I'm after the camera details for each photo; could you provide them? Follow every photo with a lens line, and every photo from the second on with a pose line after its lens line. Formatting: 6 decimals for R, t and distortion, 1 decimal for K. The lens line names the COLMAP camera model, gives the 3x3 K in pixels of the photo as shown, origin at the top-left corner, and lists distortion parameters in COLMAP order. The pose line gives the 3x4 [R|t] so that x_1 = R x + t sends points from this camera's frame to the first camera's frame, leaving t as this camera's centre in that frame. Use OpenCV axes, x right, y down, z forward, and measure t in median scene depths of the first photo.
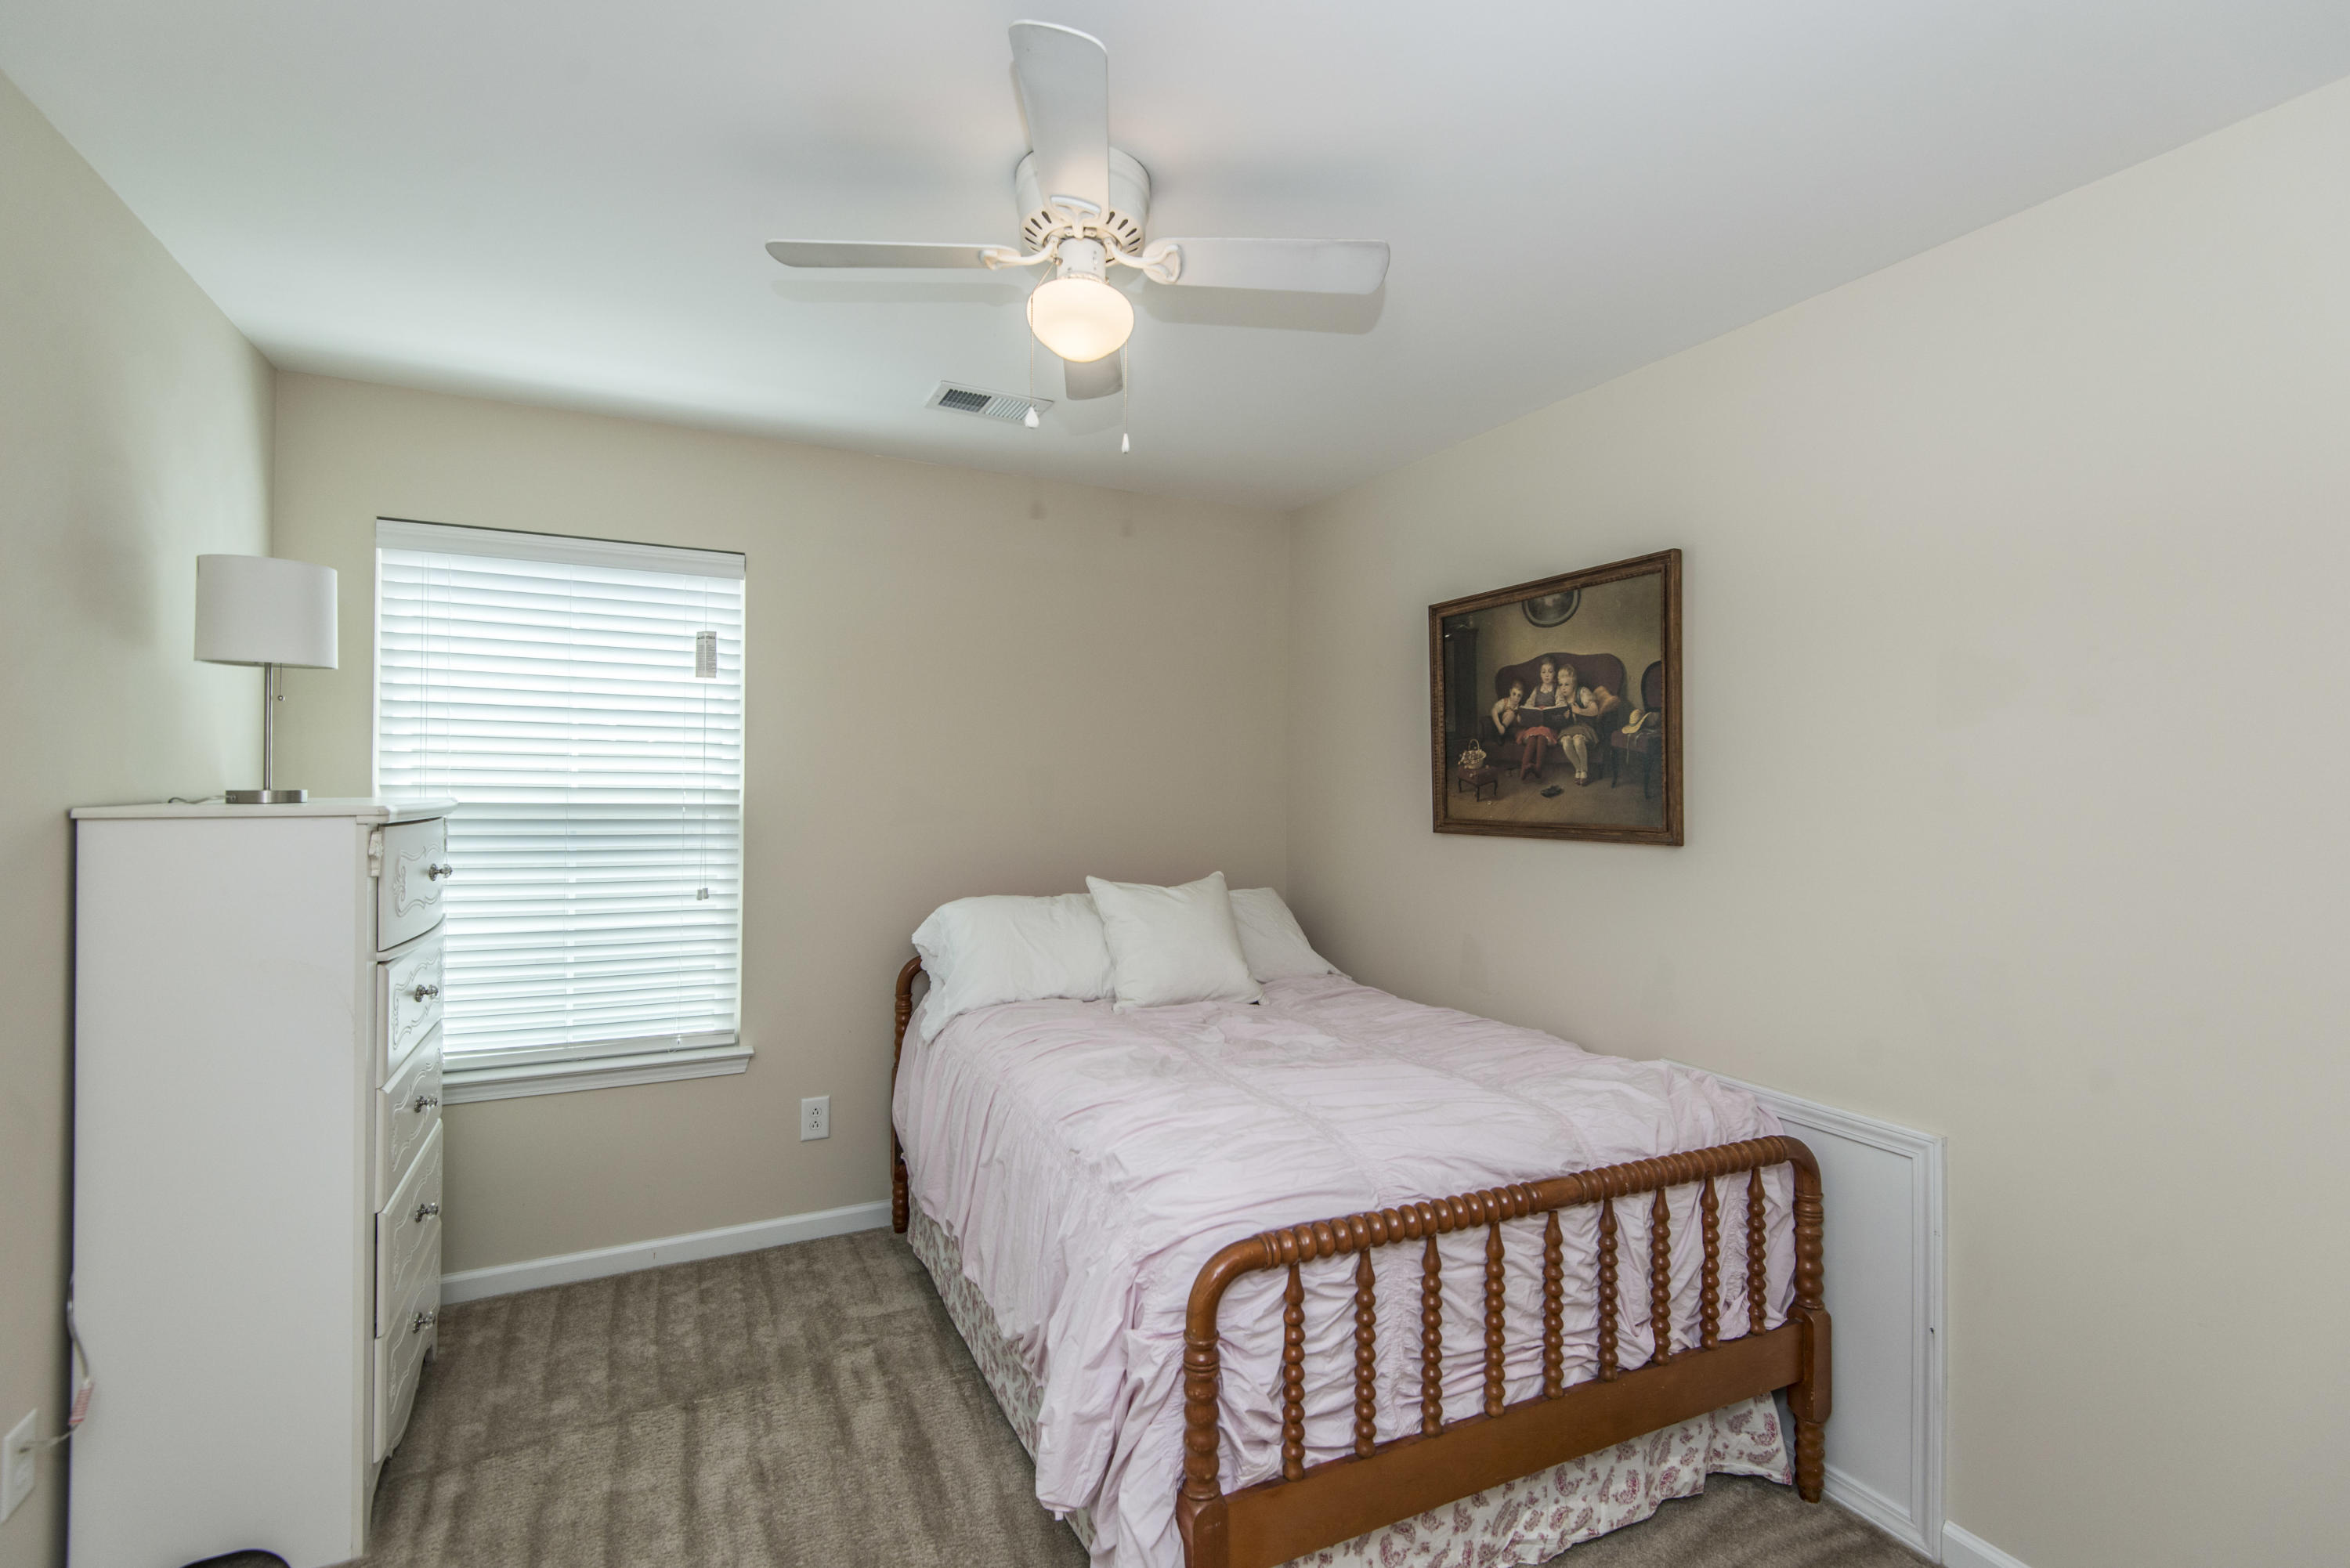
lens RADIAL K [[1059.4, 0, 1176.2], [0, 1059.4, 773.9], [0, 0, 1]] dist [0.034972, -0.021926]
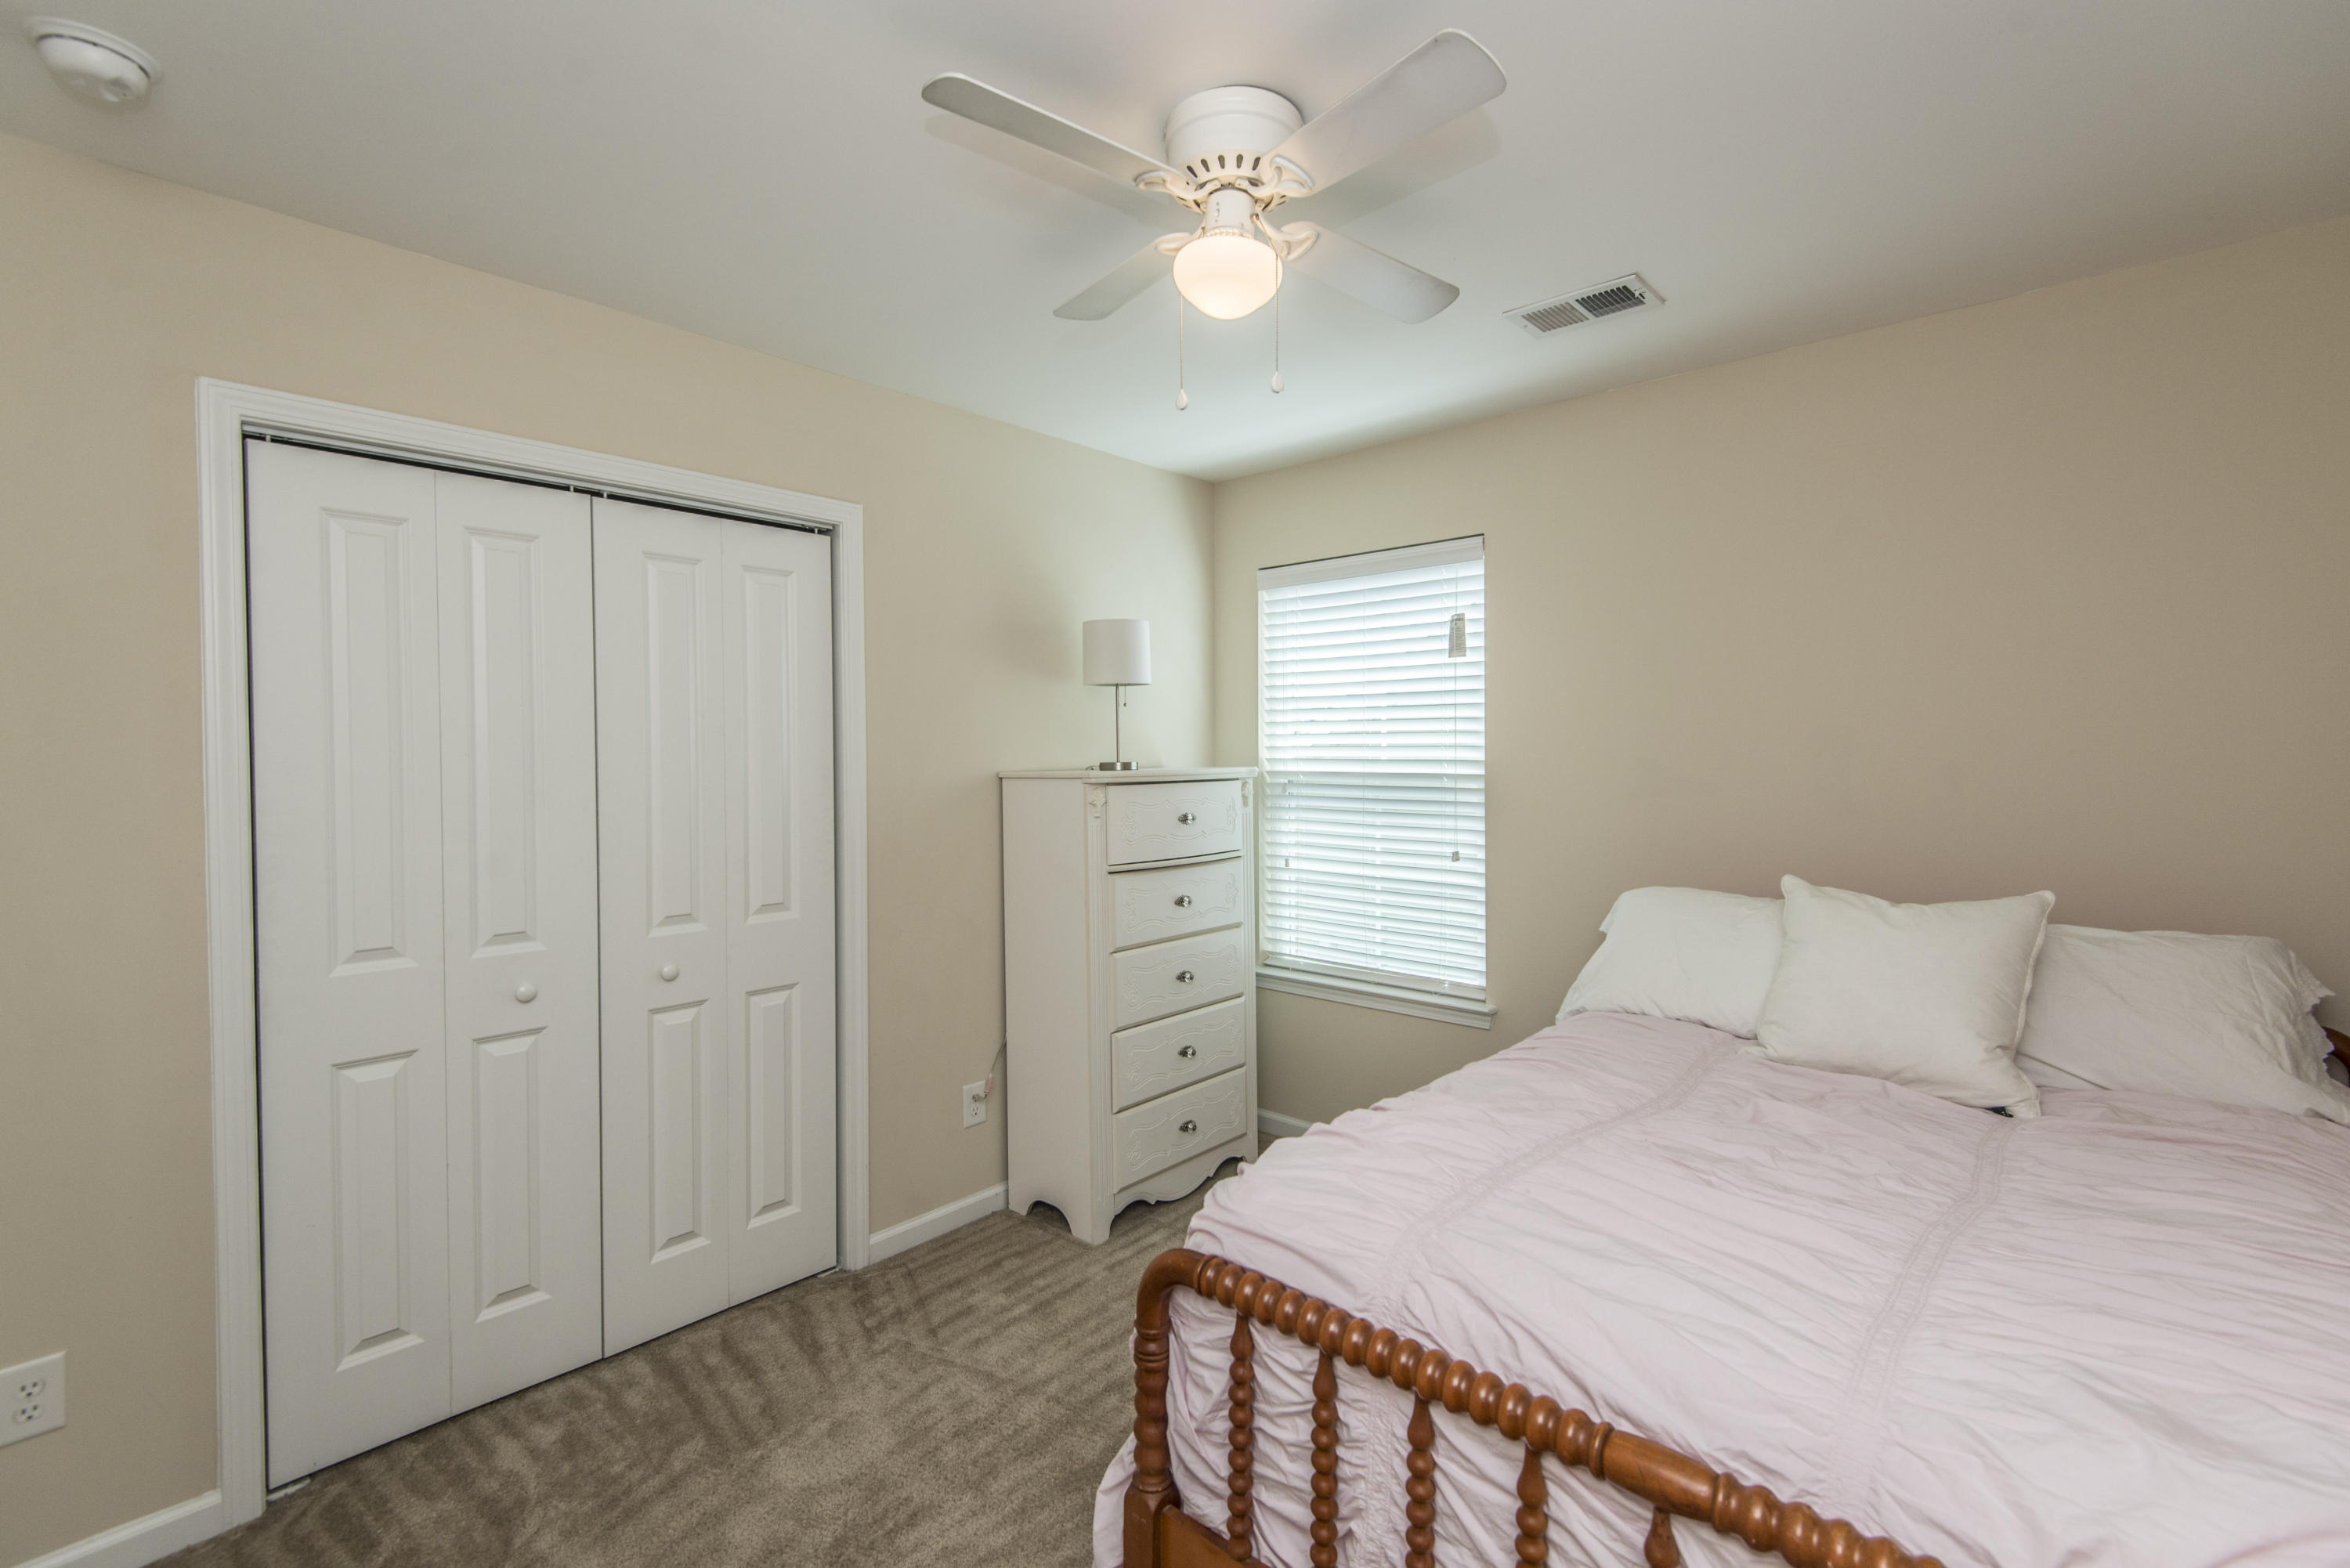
lens RADIAL K [[1059.4, 0, 1176.2], [0, 1059.4, 773.9], [0, 0, 1]] dist [0.034972, -0.021926]
pose [[0.368280, 0.007898, -0.929681, 0.464472], [0.017099, 0.999737, 0.015266, 0.006976], [0.929558, -0.021519, 0.368048, 0.338288]]
